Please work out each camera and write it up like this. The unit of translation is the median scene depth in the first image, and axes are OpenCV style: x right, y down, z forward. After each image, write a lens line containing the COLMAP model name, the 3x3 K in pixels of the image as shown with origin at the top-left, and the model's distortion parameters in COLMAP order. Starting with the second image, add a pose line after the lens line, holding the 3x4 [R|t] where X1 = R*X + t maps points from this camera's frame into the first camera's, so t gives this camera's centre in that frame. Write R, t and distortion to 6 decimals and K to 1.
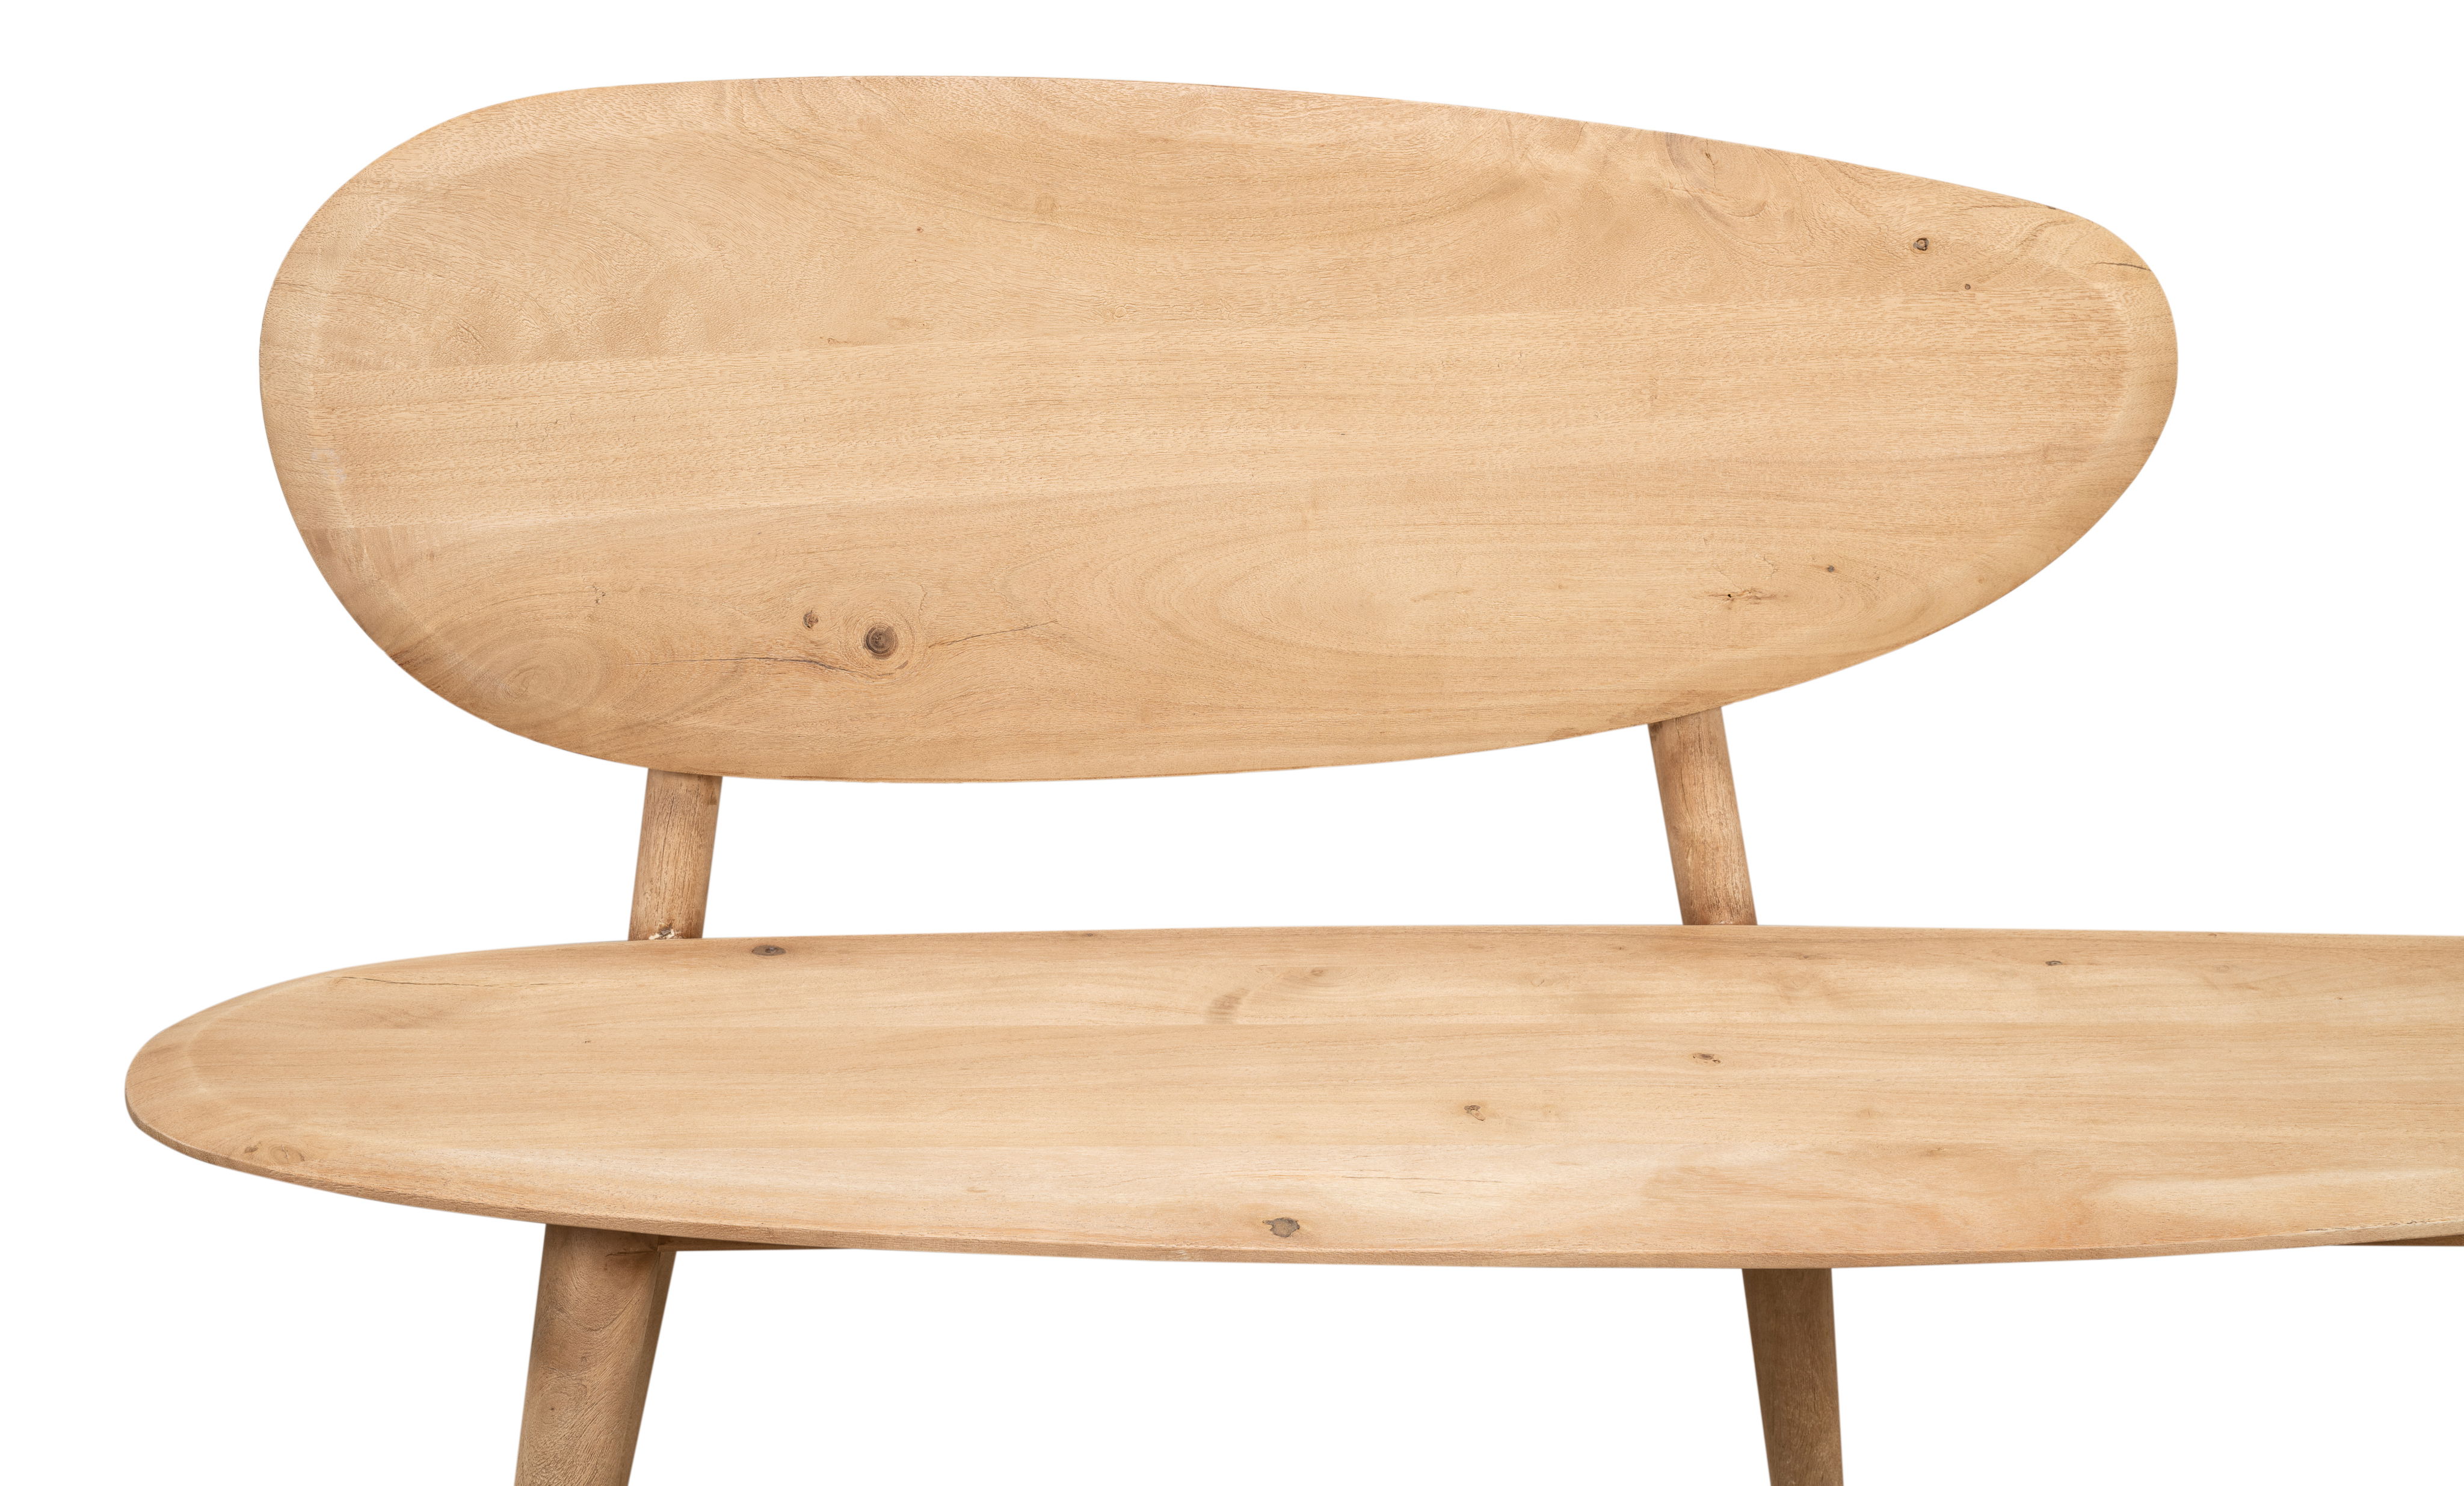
lens RADIAL K [[3901.0, 0, 1140.5], [0, 3901.0, 594.2], [0, 0, 1]] dist [0.006228, 0.000000]
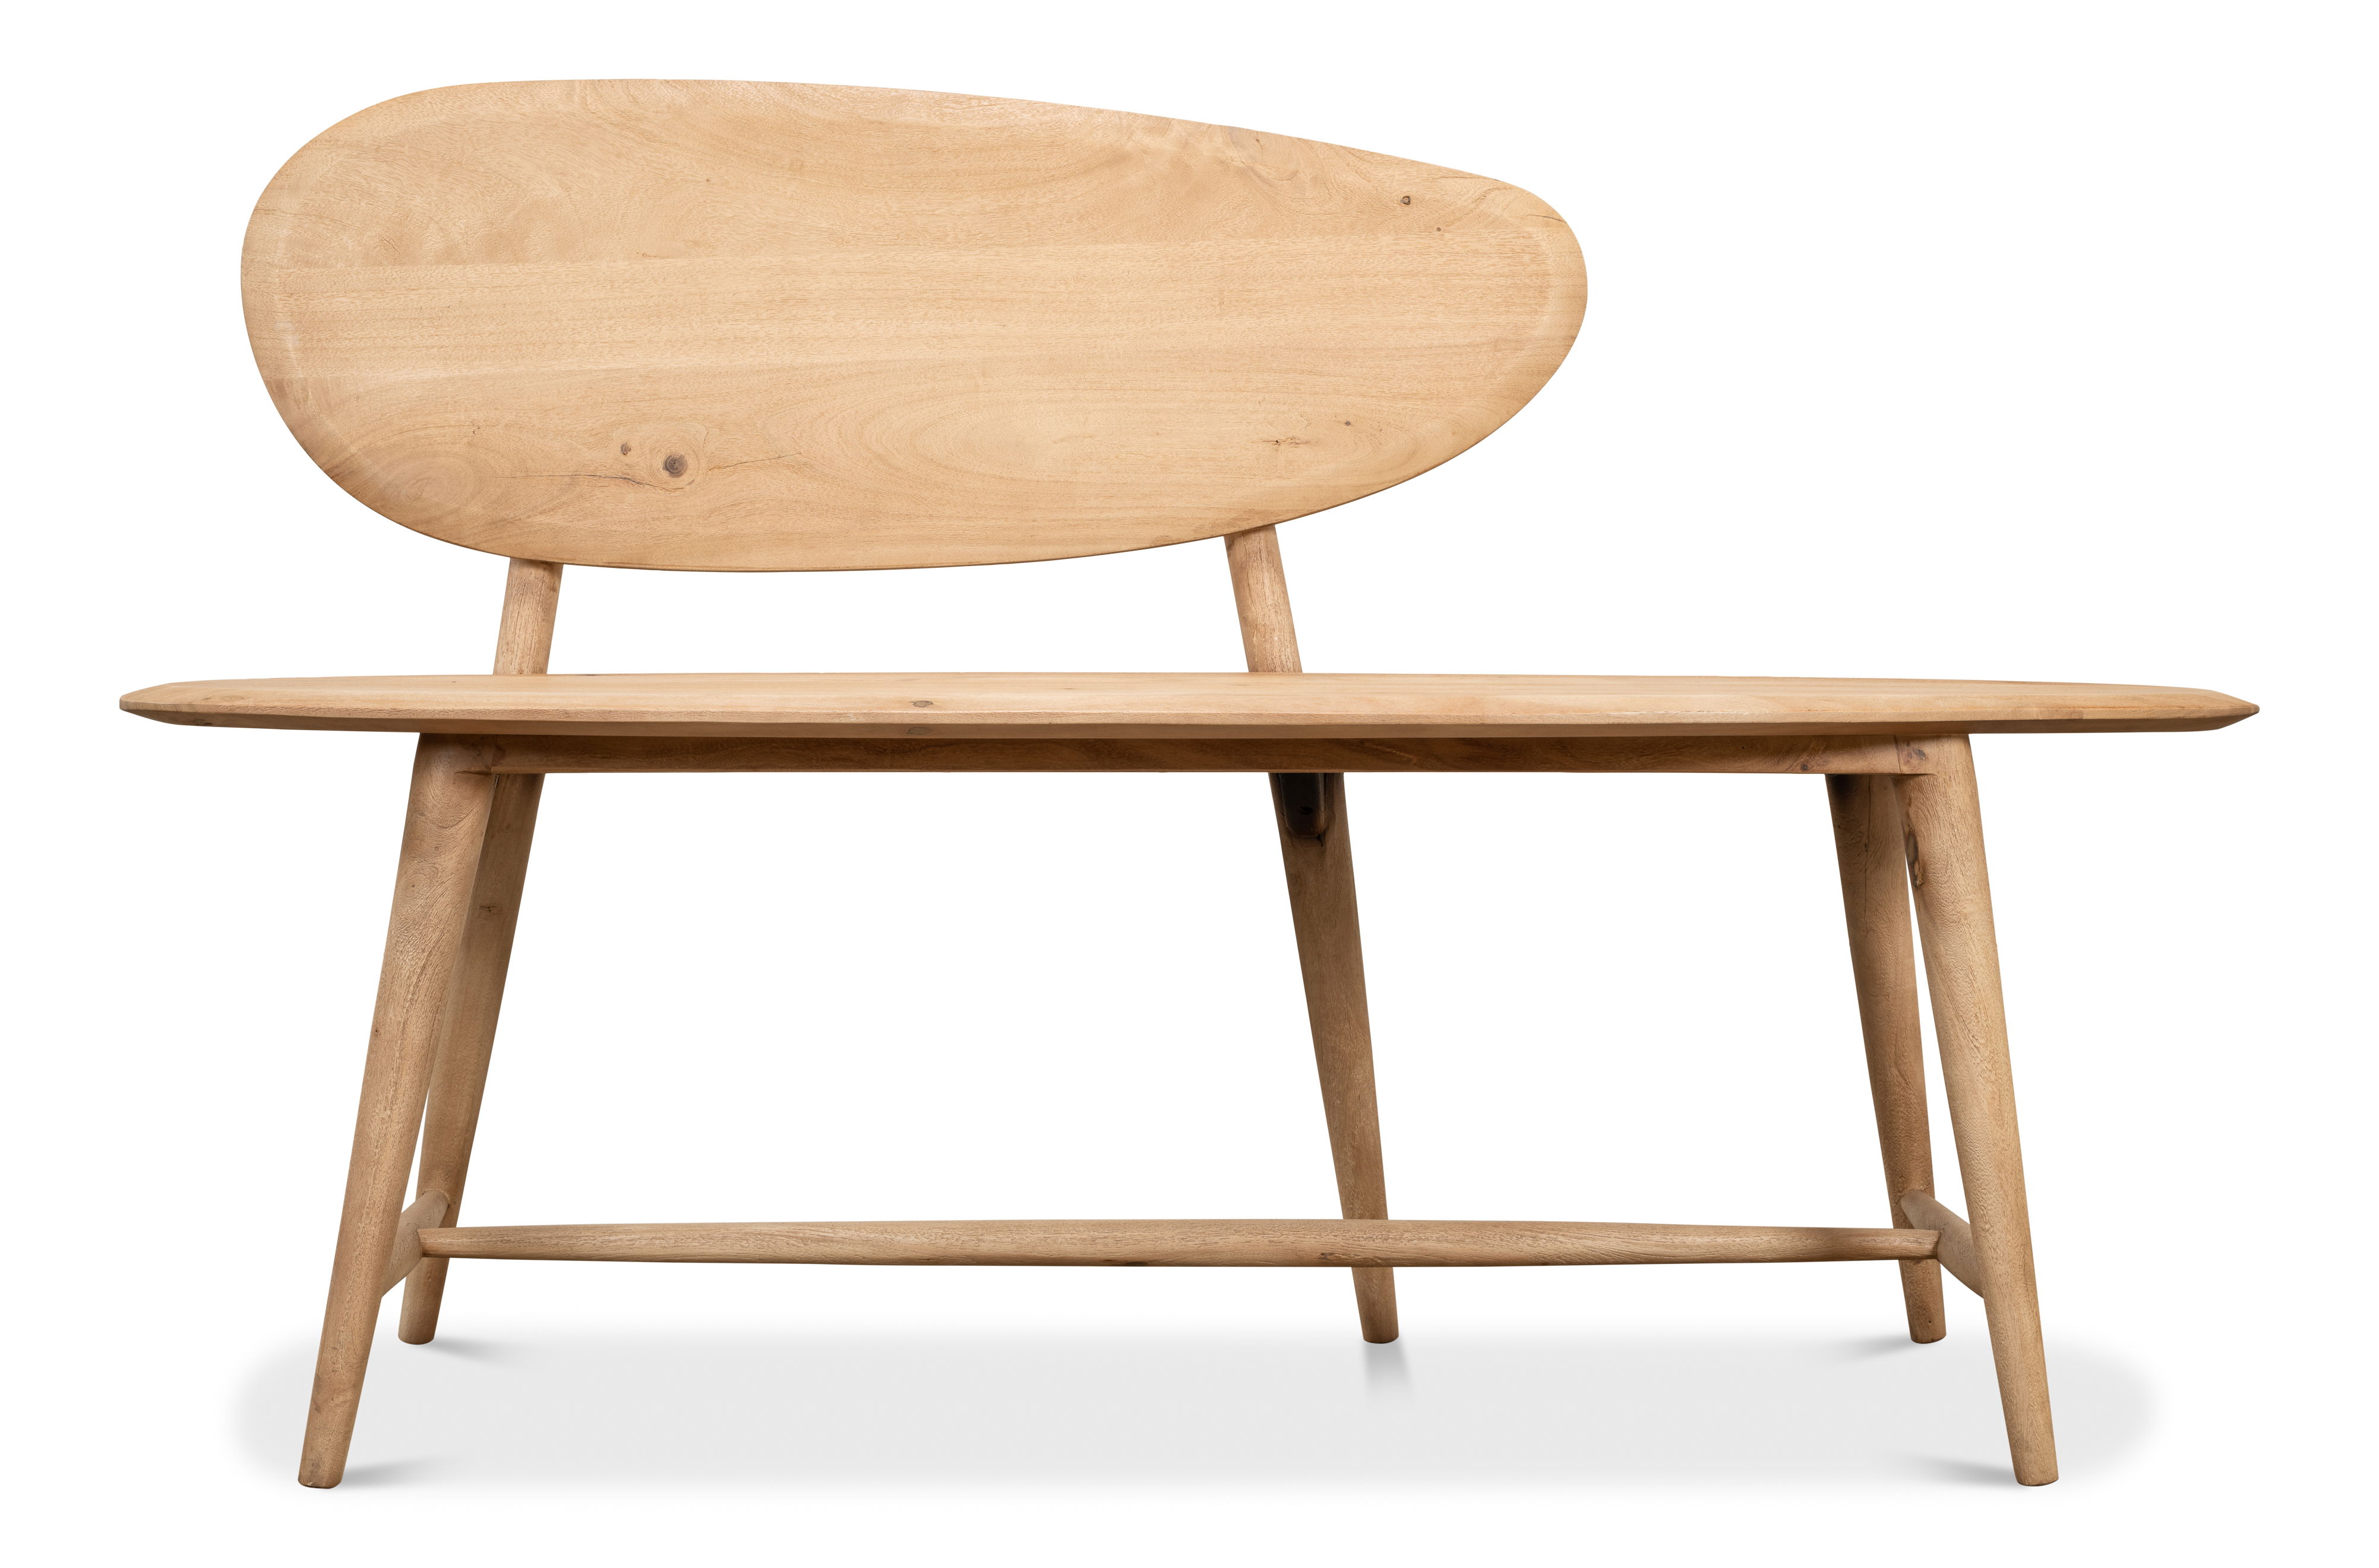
lens RADIAL K [[3496.4, 0, 1157.2], [0, 3496.4, 790.9], [0, 0, 1]] dist [0.006807, 0.000000]
pose [[0.999665, 0.003720, 0.025621, 0.076125], [0.001047, 0.983001, -0.183600, 0.362606], [-0.025869, 0.183565, 0.982667, -0.227686]]
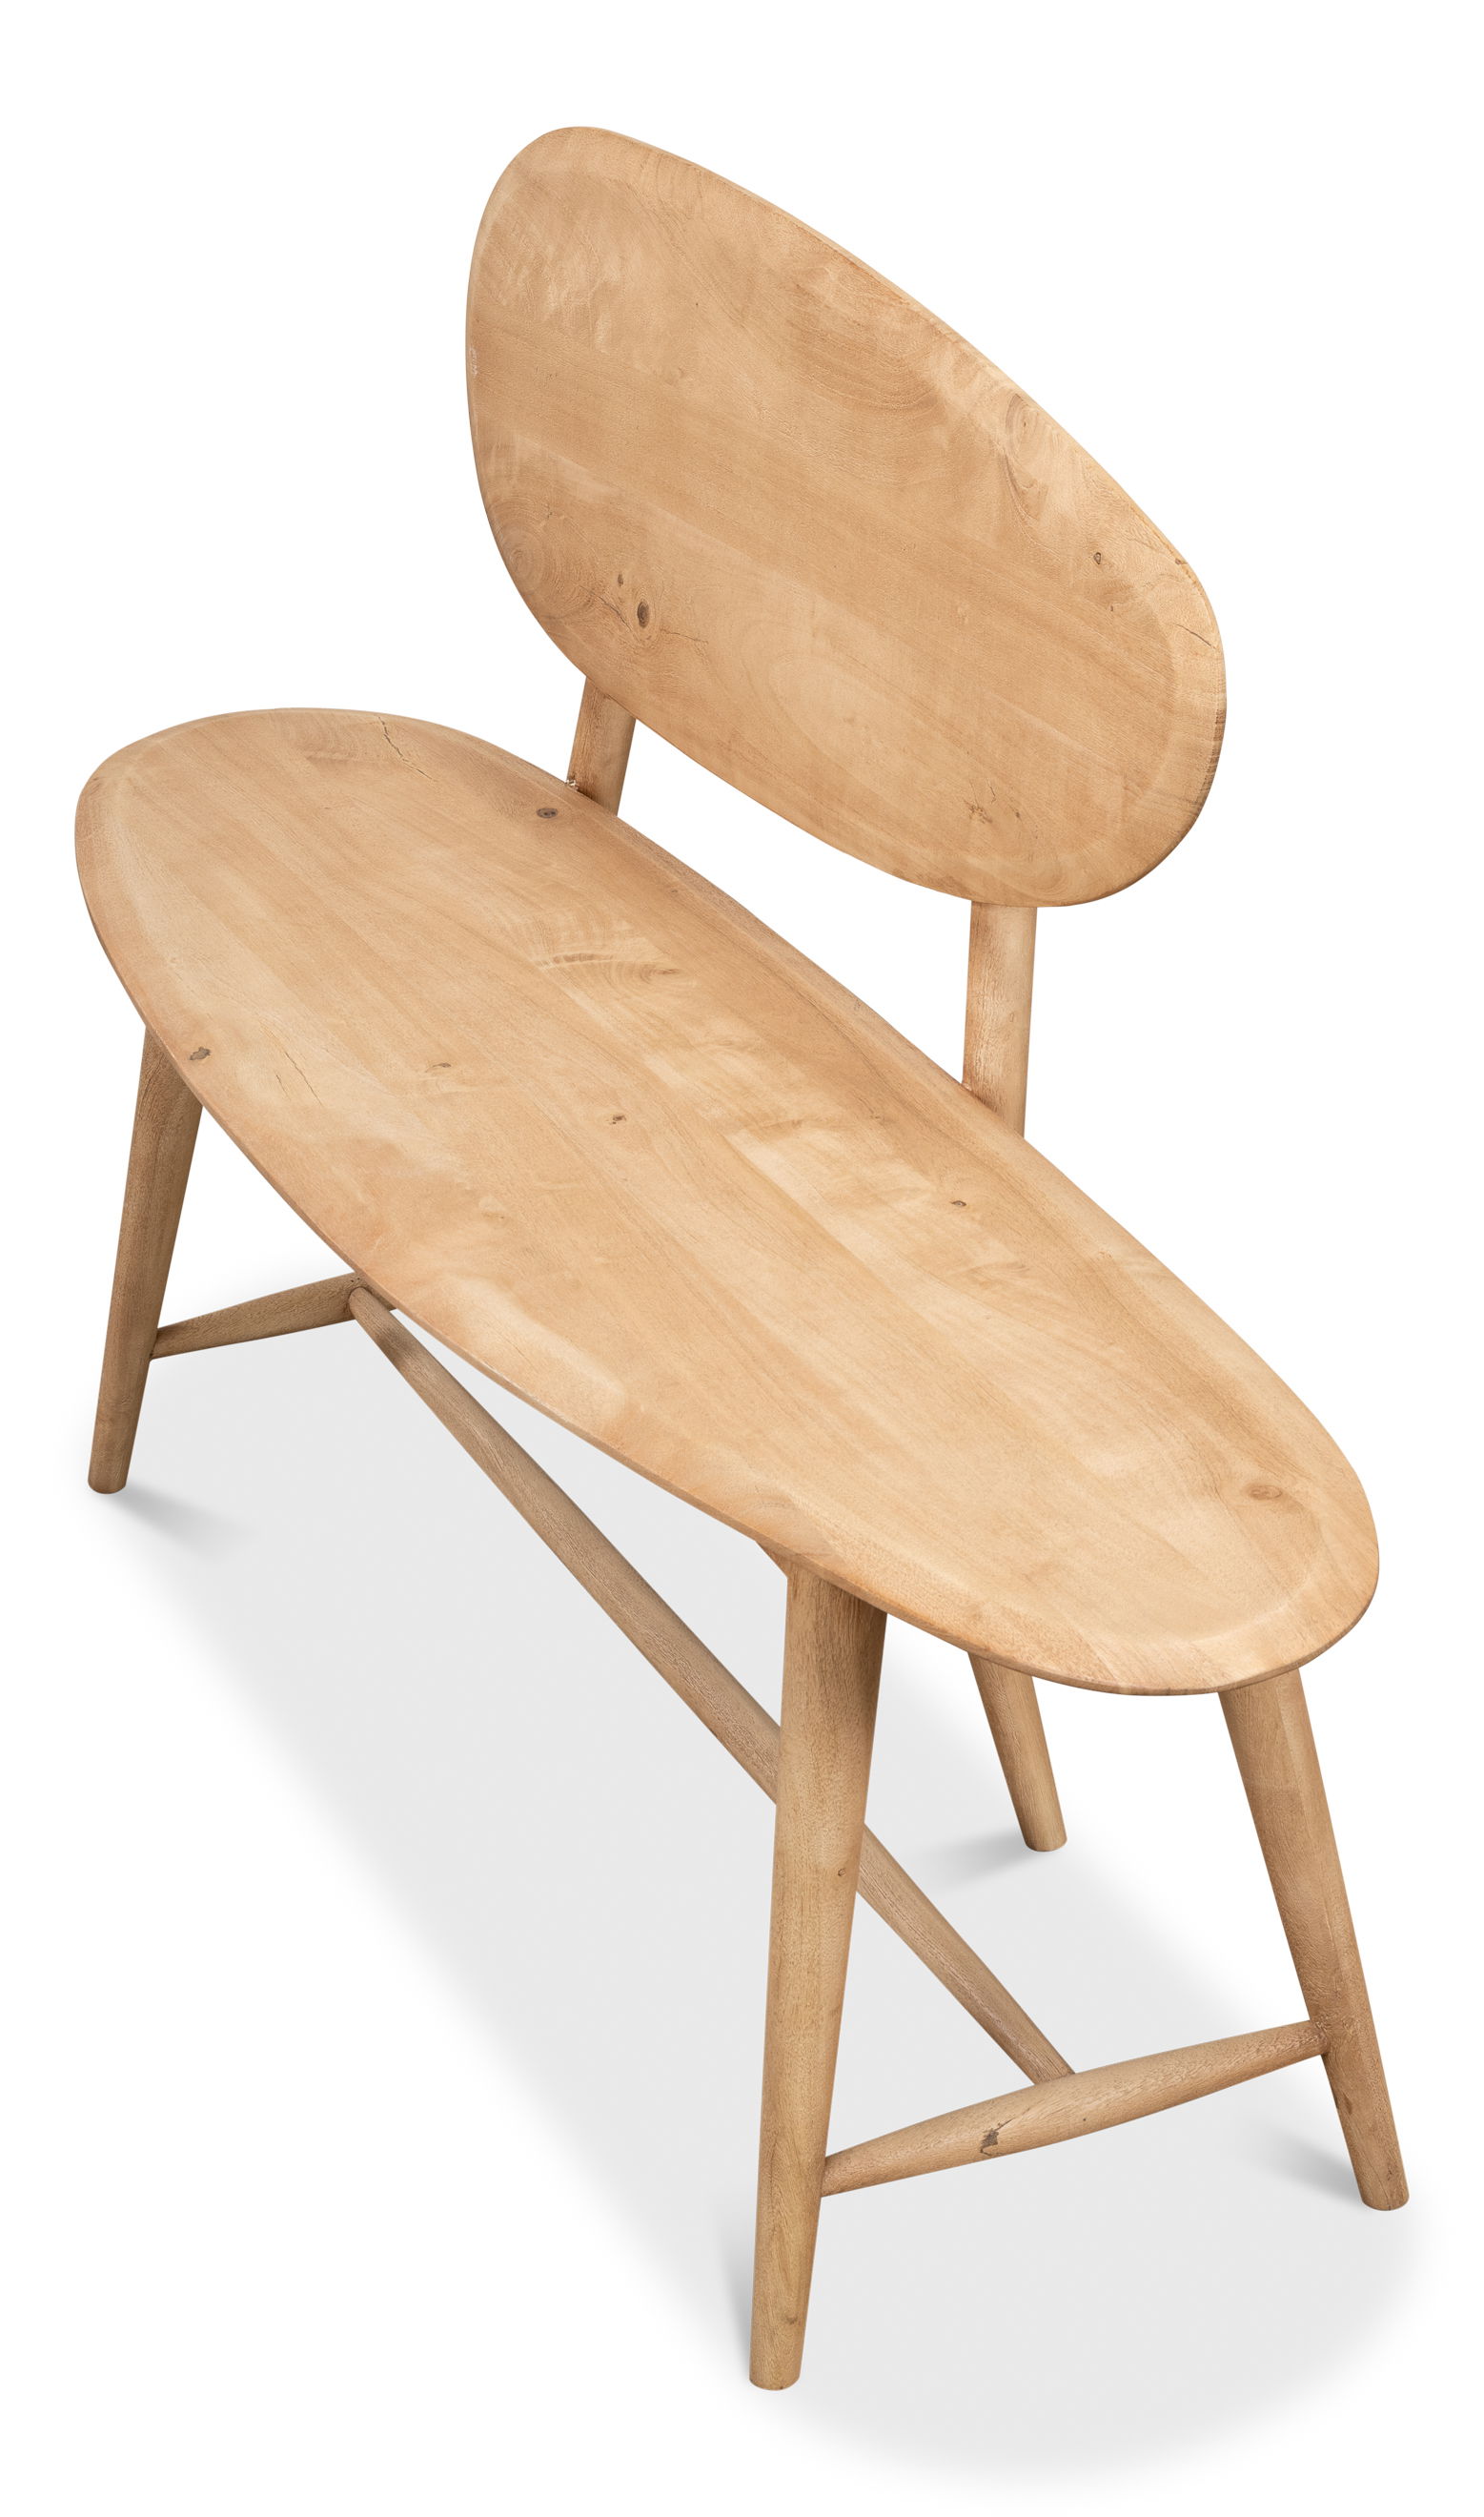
lens RADIAL K [[5352.1, 0, 850.3], [0, 5352.1, 1186.8], [0, 0, 1]] dist [0.006709, 0.000000]
pose [[0.439321, 0.392759, -0.807922, 1.444369], [-0.221402, 0.918956, 0.326345, -0.400263], [0.870619, 0.035506, 0.490675, 0.215914]]
